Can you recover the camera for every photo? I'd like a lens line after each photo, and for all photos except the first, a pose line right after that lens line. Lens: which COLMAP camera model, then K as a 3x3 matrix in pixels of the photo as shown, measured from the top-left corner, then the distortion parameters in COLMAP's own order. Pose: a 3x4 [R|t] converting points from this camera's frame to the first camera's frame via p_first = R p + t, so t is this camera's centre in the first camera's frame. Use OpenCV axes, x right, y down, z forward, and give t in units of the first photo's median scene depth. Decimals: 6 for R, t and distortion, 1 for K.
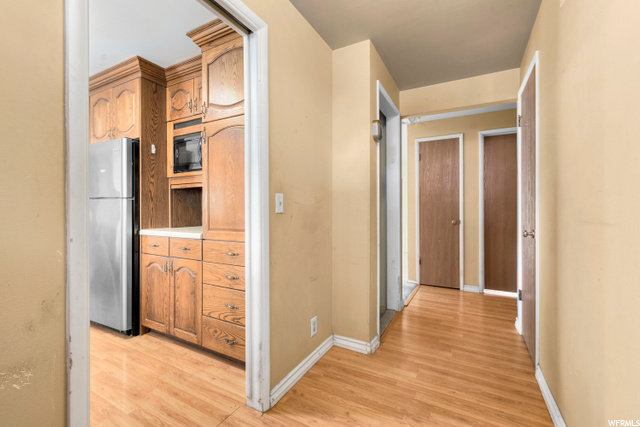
lens RADIAL K [[273.9, 0, 322.8], [0, 273.9, 212.4], [0, 0, 1]] dist [0.001553, 0.000101]
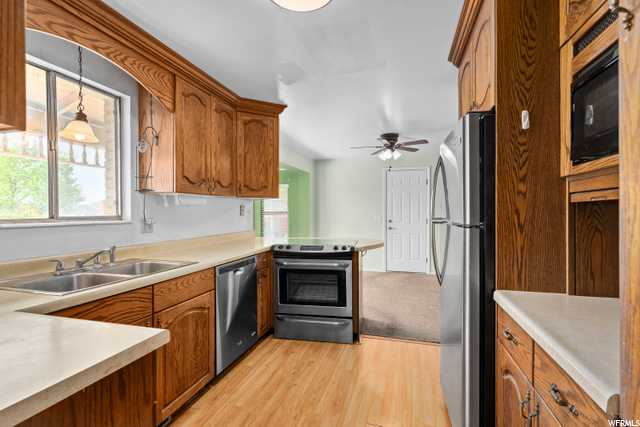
lens RADIAL K [[314.2, 0, 318.5], [0, 314.2, 213.7], [0, 0, 1]] dist [0.003367, 0.000688]
pose [[0.211769, 0.006683, -0.977297, -0.170917], [-0.003985, 0.999974, 0.005975, -0.074728], [0.977312, 0.002630, 0.211790, 0.545831]]
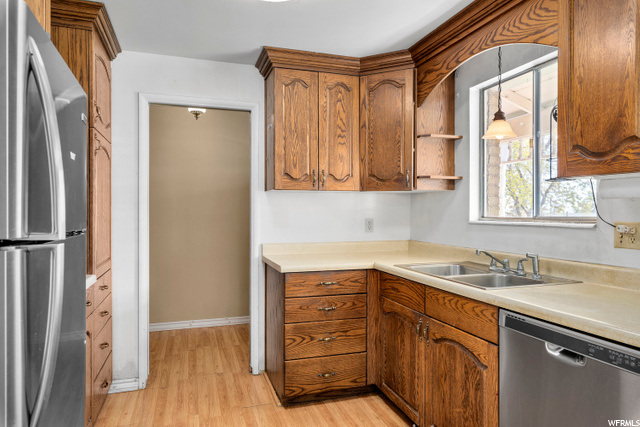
lens RADIAL K [[415.5, 0, 319.3], [0, 415.5, 214.9], [0, 0, 1]] dist [-0.001316, -0.001038]
pose [[-0.722801, -0.004864, 0.691039, -1.379819], [0.003948, 0.999930, 0.011168, -0.077231], [-0.691045, 0.010801, -0.722731, 1.148411]]
